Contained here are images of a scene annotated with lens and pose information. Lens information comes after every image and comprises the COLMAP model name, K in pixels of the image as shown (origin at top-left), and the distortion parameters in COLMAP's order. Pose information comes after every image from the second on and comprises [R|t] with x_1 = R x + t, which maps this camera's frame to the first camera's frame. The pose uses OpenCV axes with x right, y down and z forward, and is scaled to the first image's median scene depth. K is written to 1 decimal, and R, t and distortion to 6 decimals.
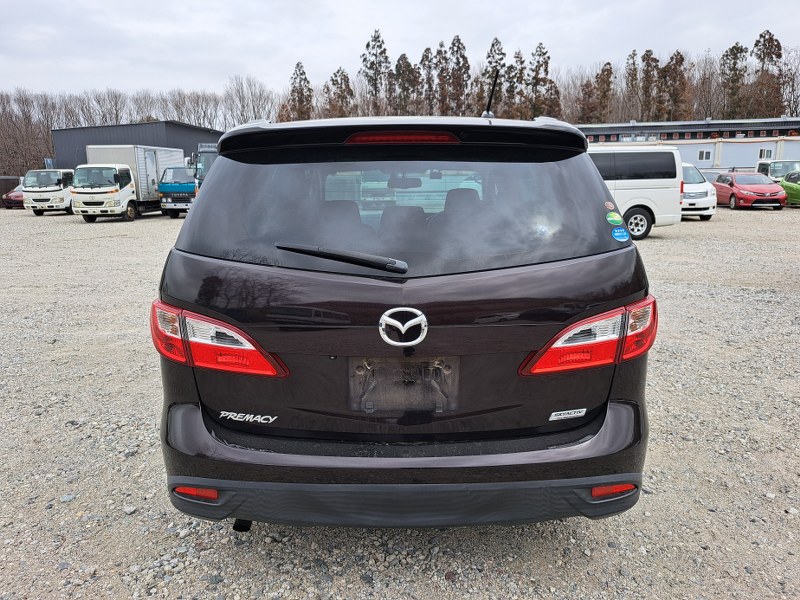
lens RADIAL K [[577.0, 0, 405.4], [0, 577.0, 293.2], [0, 0, 1]] dist [0.043677, -0.030578]
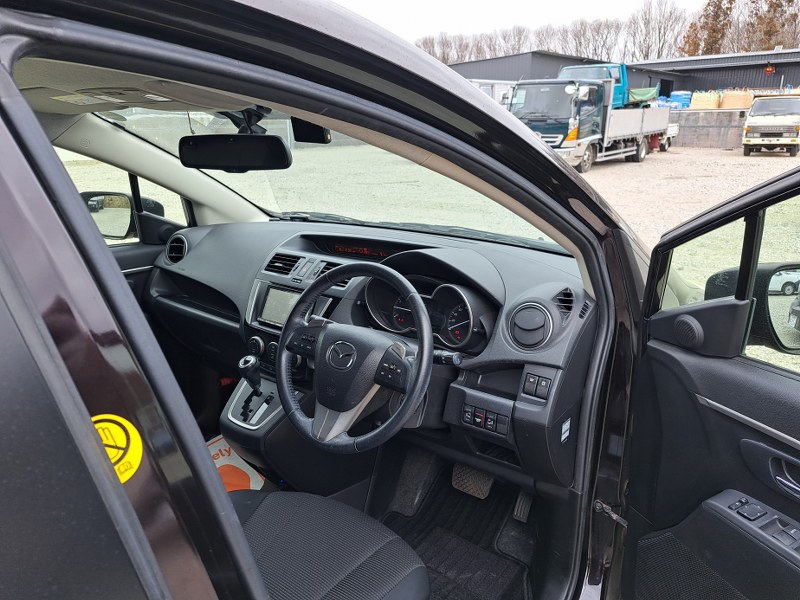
lens RADIAL K [[577.0, 0, 404.0], [0, 577.0, 300.3], [0, 0, 1]] dist [0.043677, -0.030578]
pose [[0.802343, 0.183255, -0.568035, 0.046270], [-0.116244, 0.981453, 0.152435, -0.033817], [0.585434, -0.056275, 0.808765, 0.157690]]
